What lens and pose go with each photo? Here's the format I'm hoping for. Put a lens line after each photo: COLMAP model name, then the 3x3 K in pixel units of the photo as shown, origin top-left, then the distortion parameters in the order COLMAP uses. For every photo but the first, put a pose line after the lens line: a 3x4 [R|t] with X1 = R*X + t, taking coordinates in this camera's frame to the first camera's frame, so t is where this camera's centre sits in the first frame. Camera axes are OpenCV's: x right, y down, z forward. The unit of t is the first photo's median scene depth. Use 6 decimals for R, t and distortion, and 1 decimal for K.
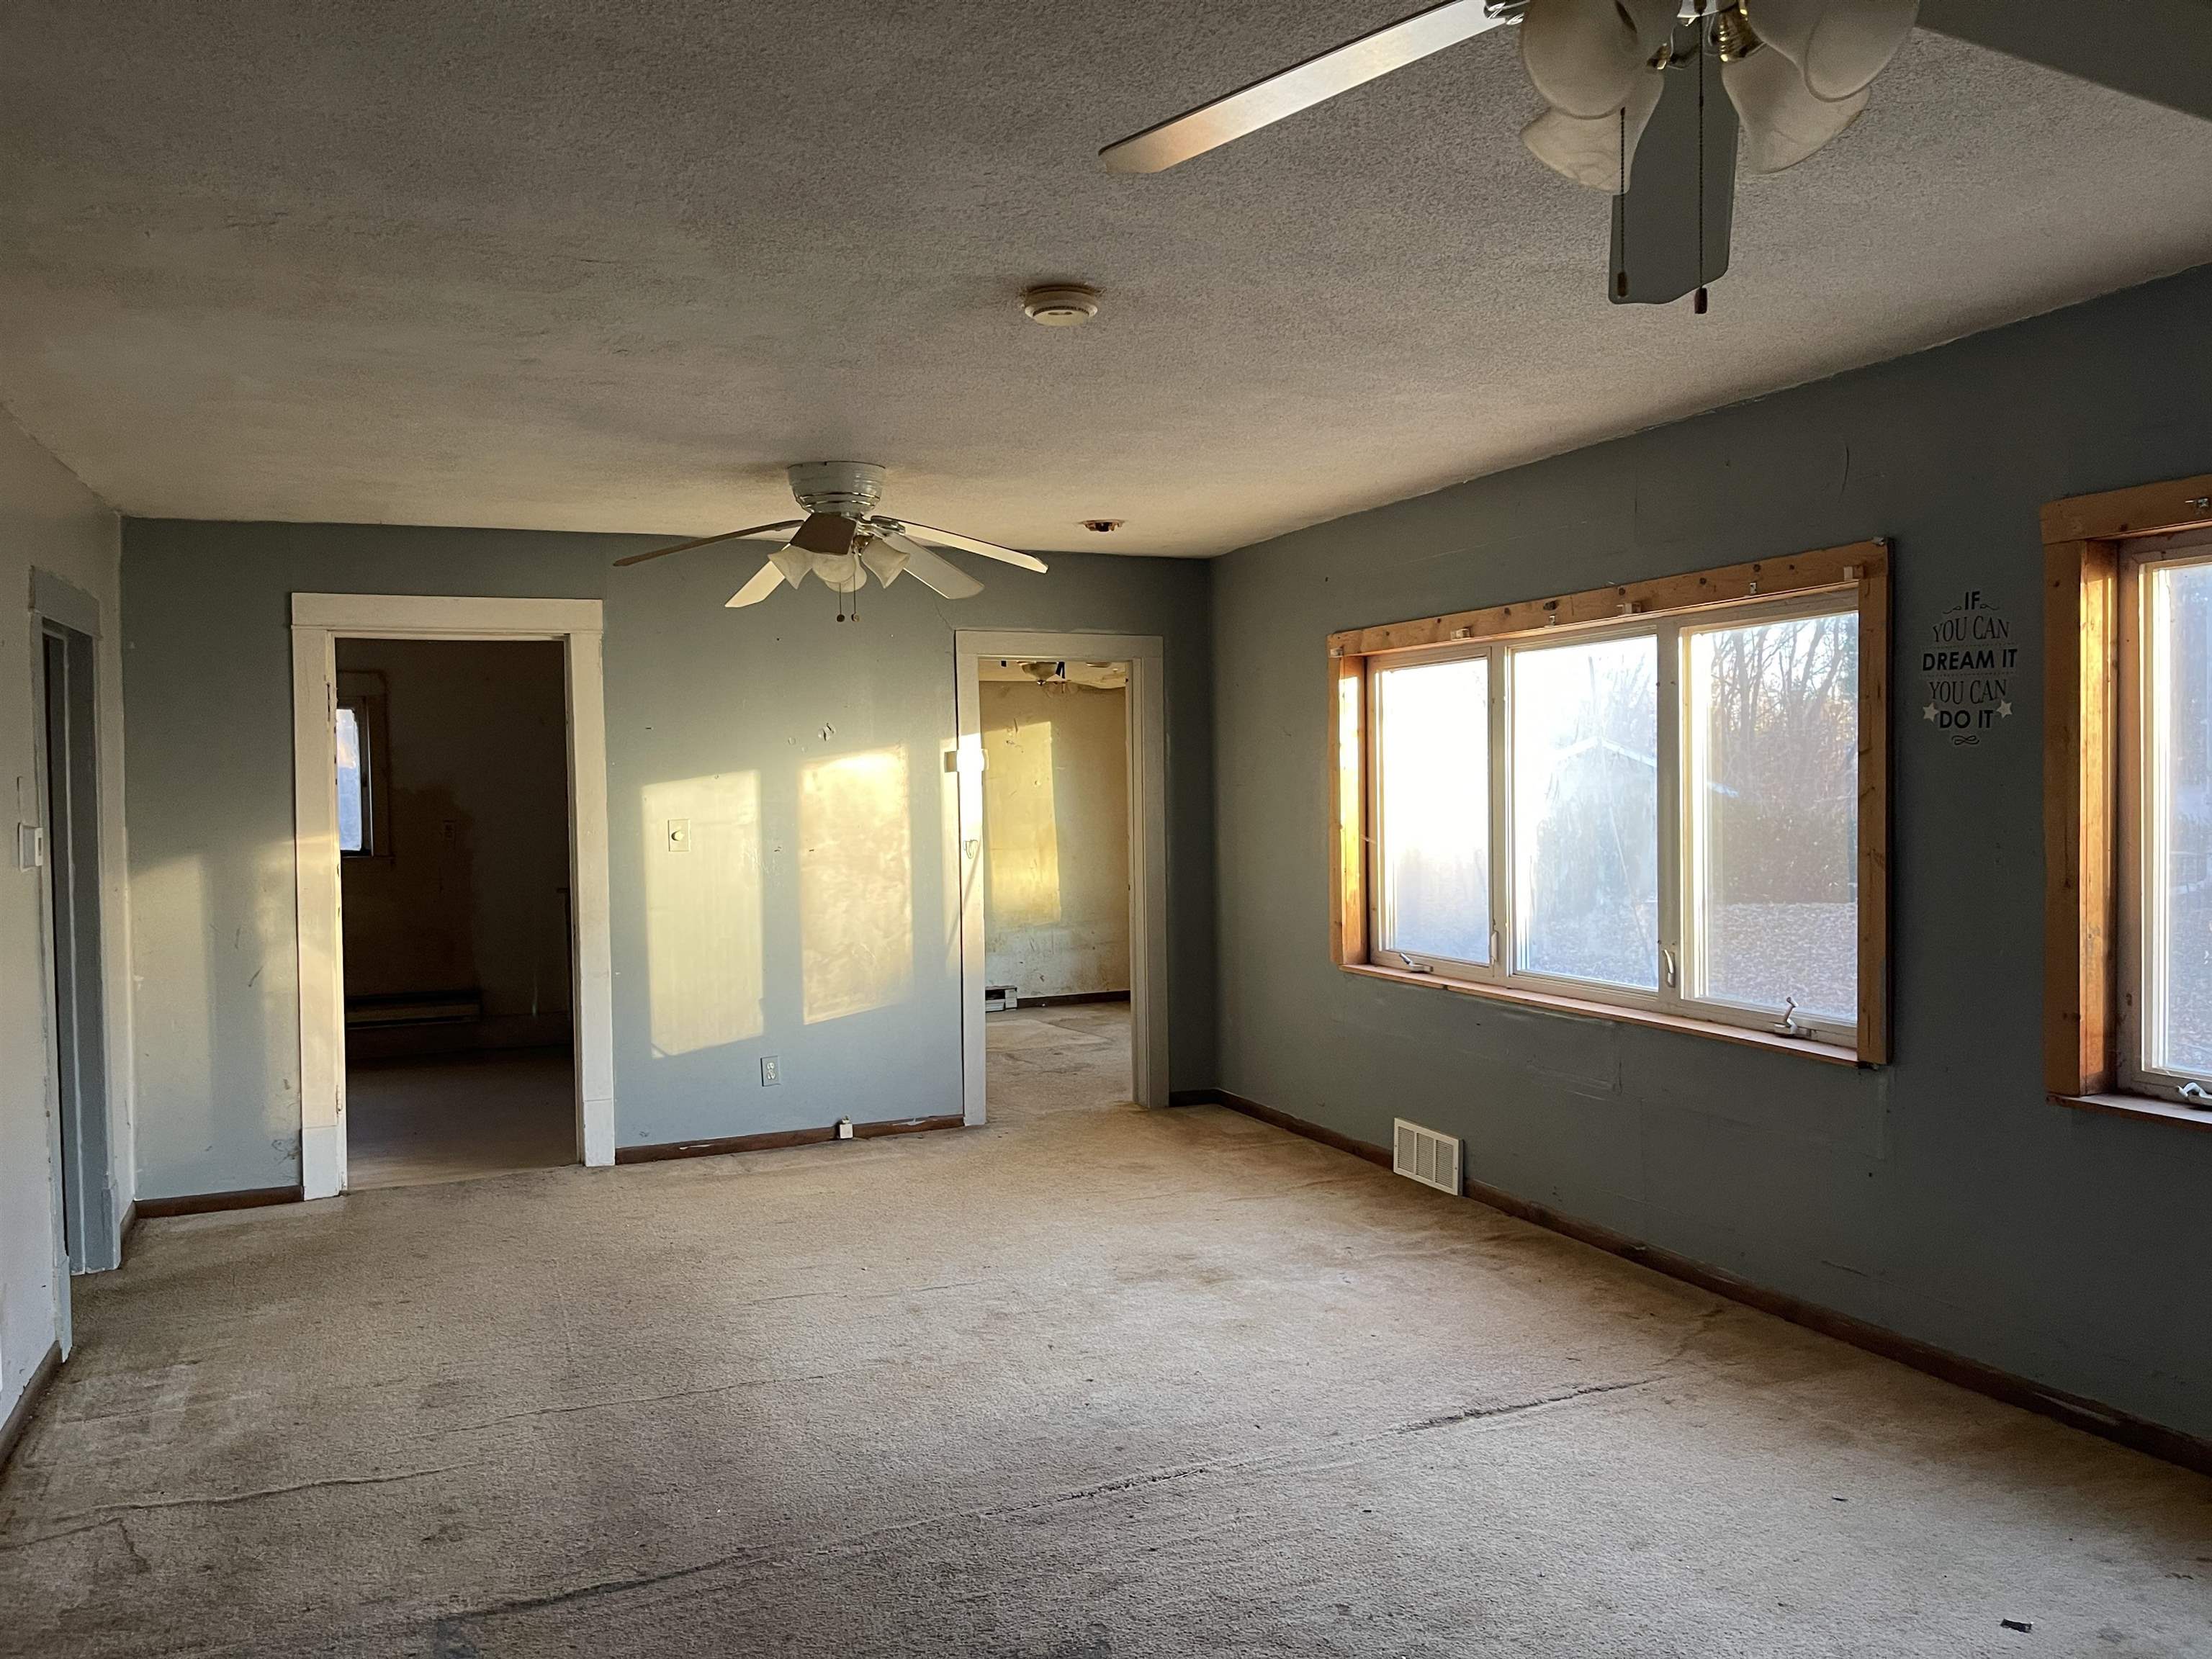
lens RADIAL K [[1665.1, 0, 1114.6], [0, 1665.1, 834.9], [0, 0, 1]] dist [0.064434, -0.081518]
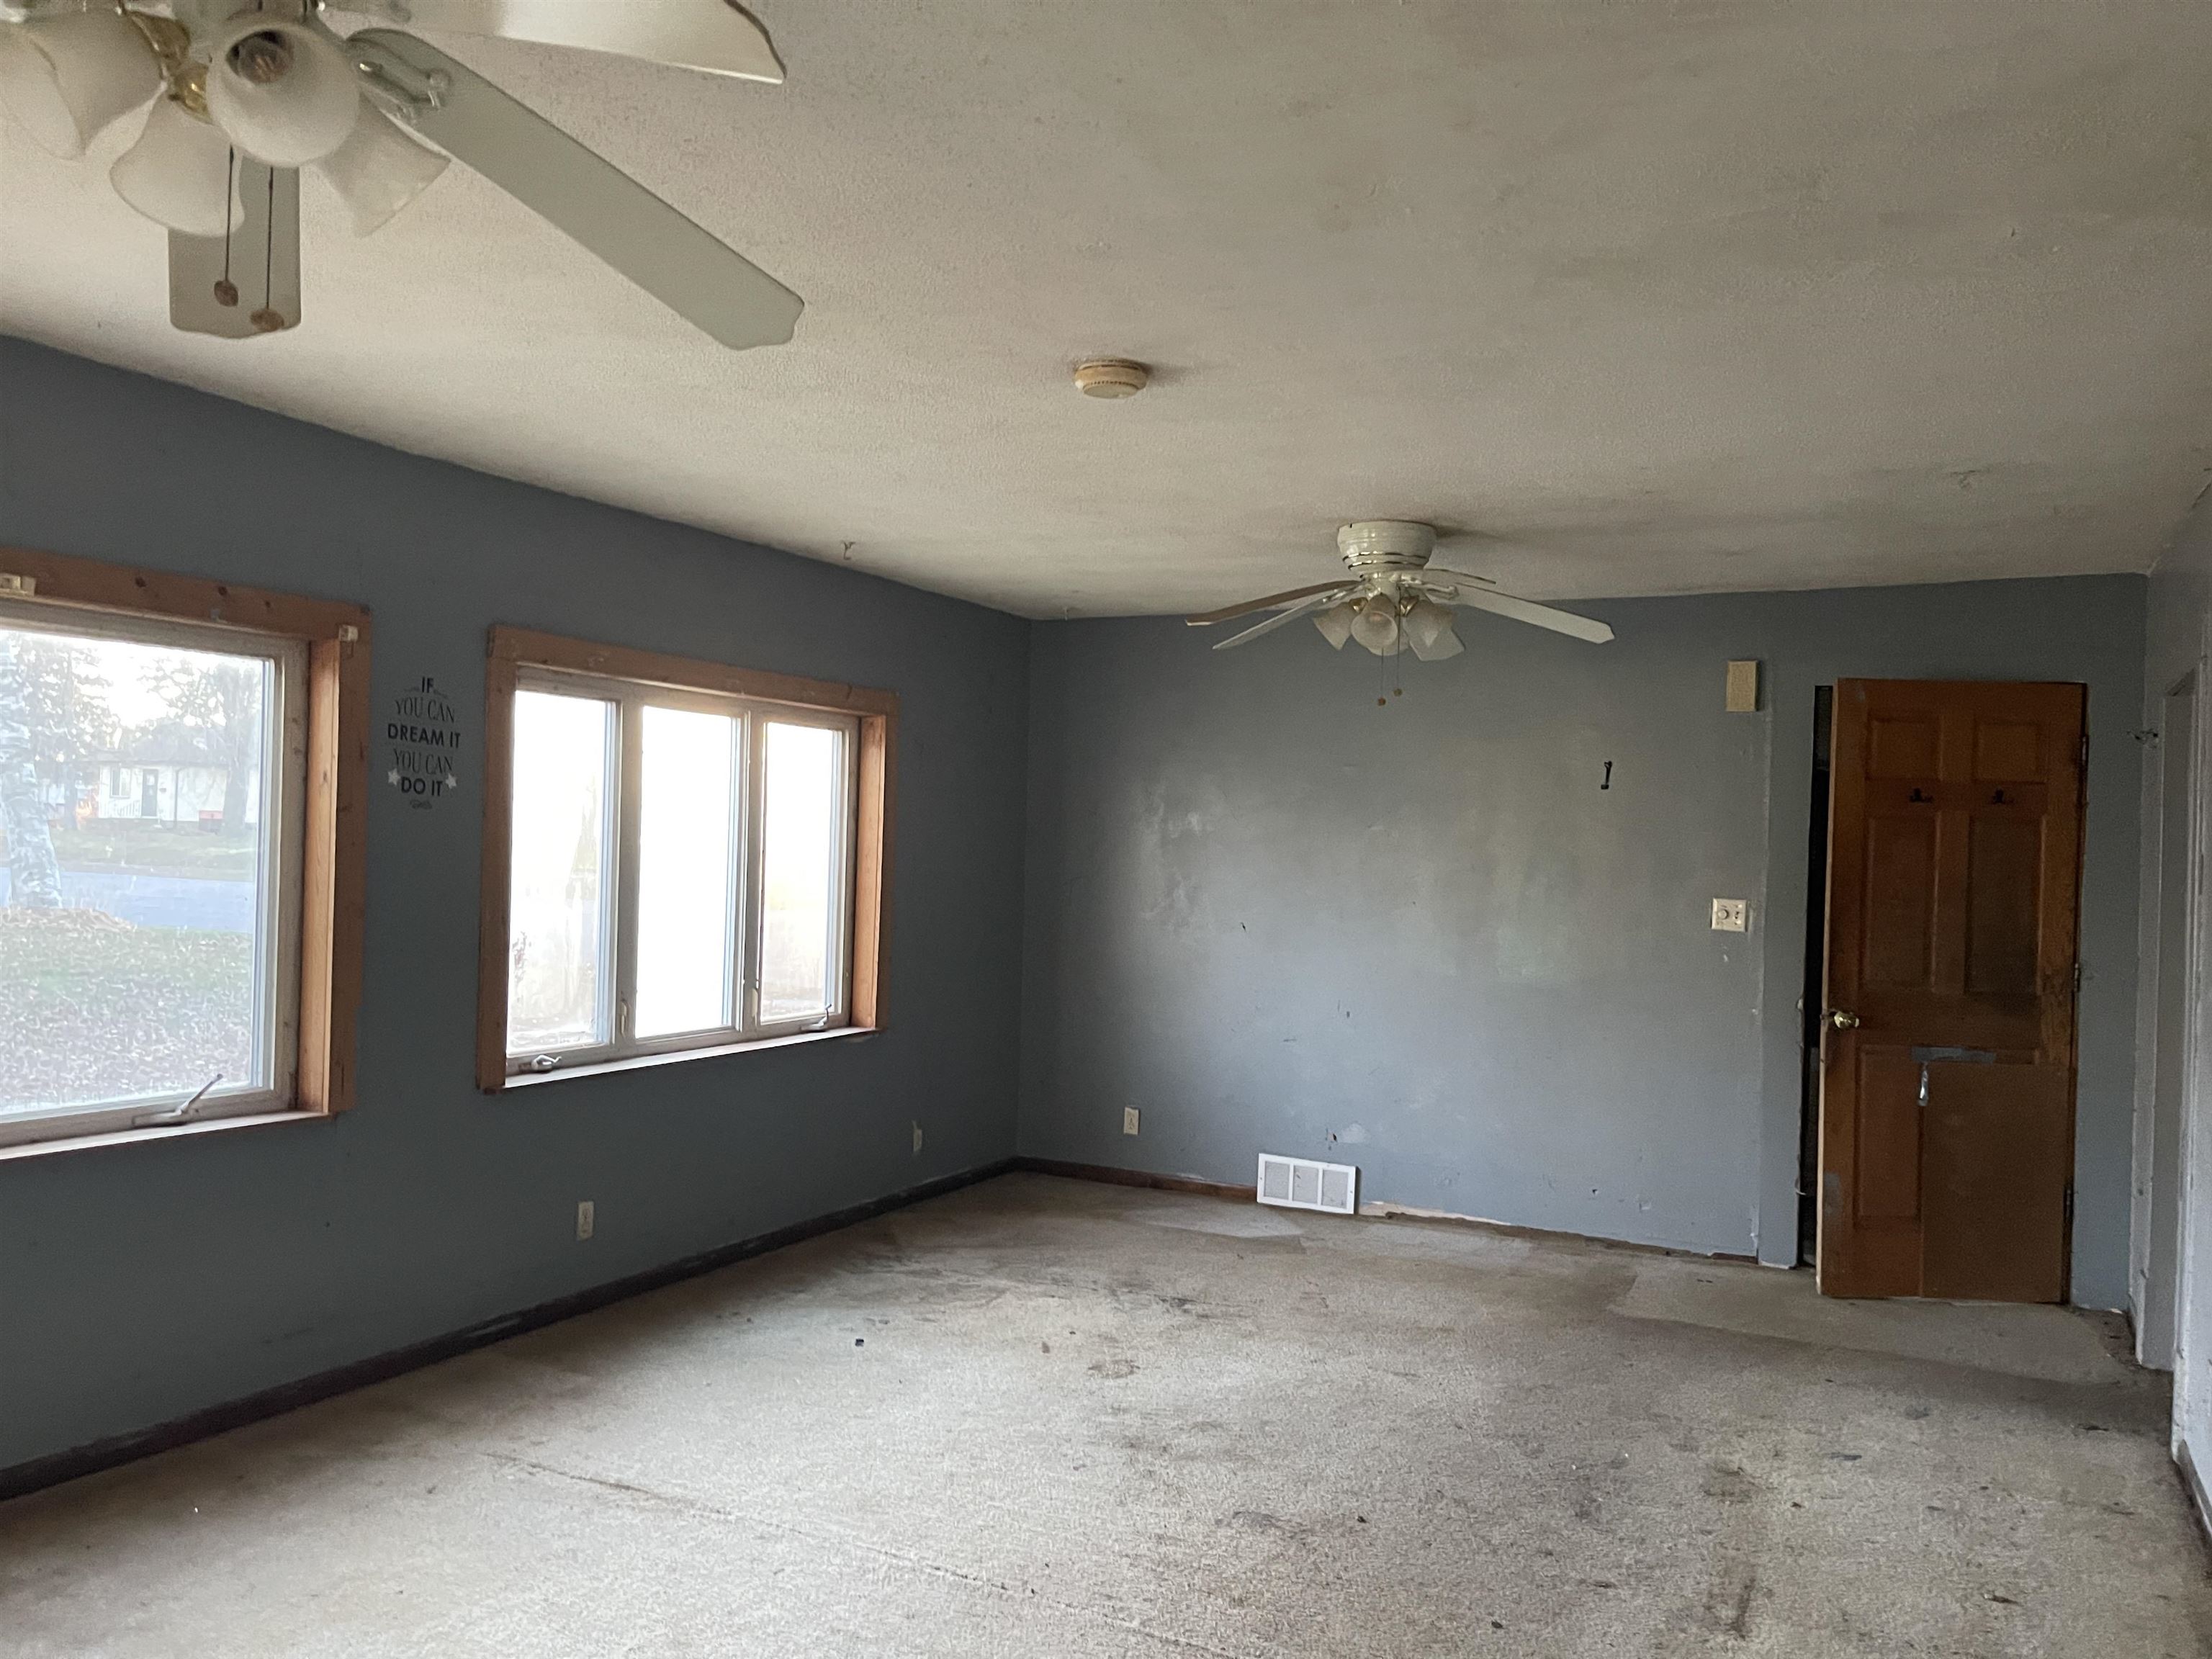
lens RADIAL K [[1665.1, 0, 1103.8], [0, 1665.1, 844.7], [0, 0, 1]] dist [0.064434, -0.081518]
pose [[-0.648529, 0.004178, 0.761178, -0.664450], [0.005936, 0.999982, -0.000431, -0.025201], [-0.761167, 0.004239, -0.648543, 1.372503]]
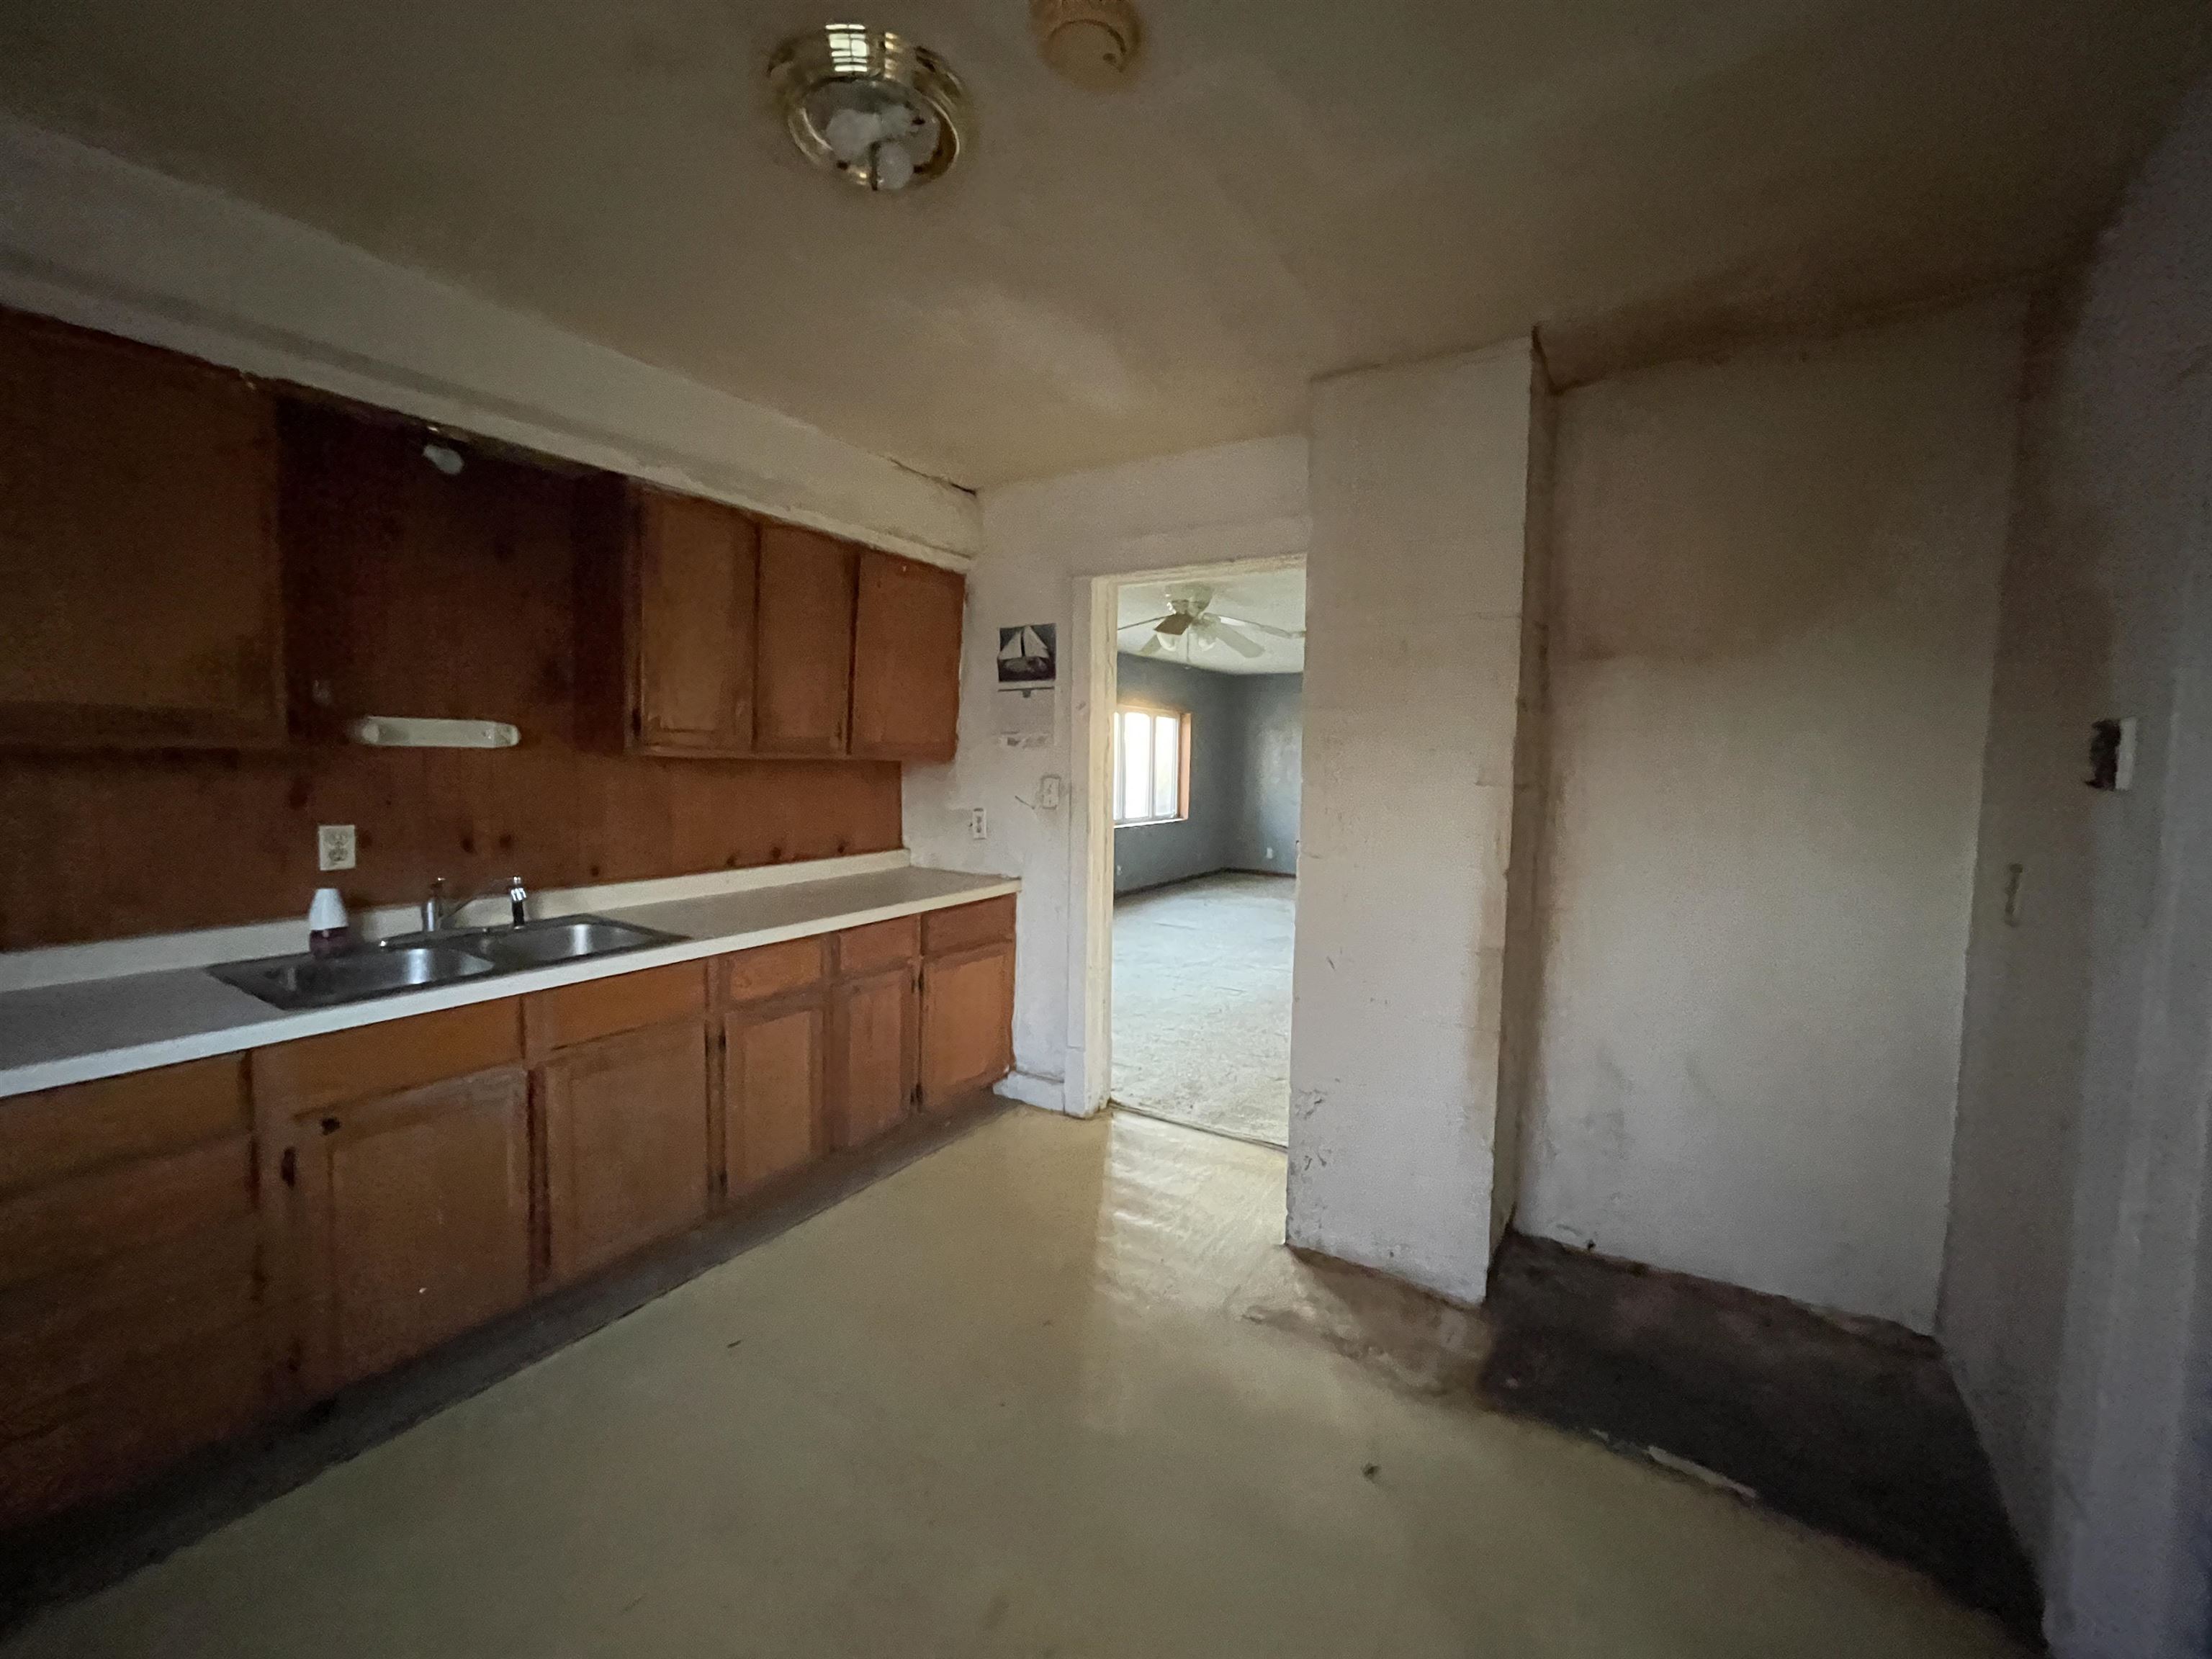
lens RADIAL K [[884.7, 0, 1105.3], [0, 884.7, 824.6], [0, 0, 1]] dist [-0.006361, -0.000068]
pose [[-0.583870, -0.054260, 0.810032, -1.212175], [0.019339, 0.996551, 0.080694, -0.042444], [-0.811617, 0.062780, -0.580807, 2.165326]]
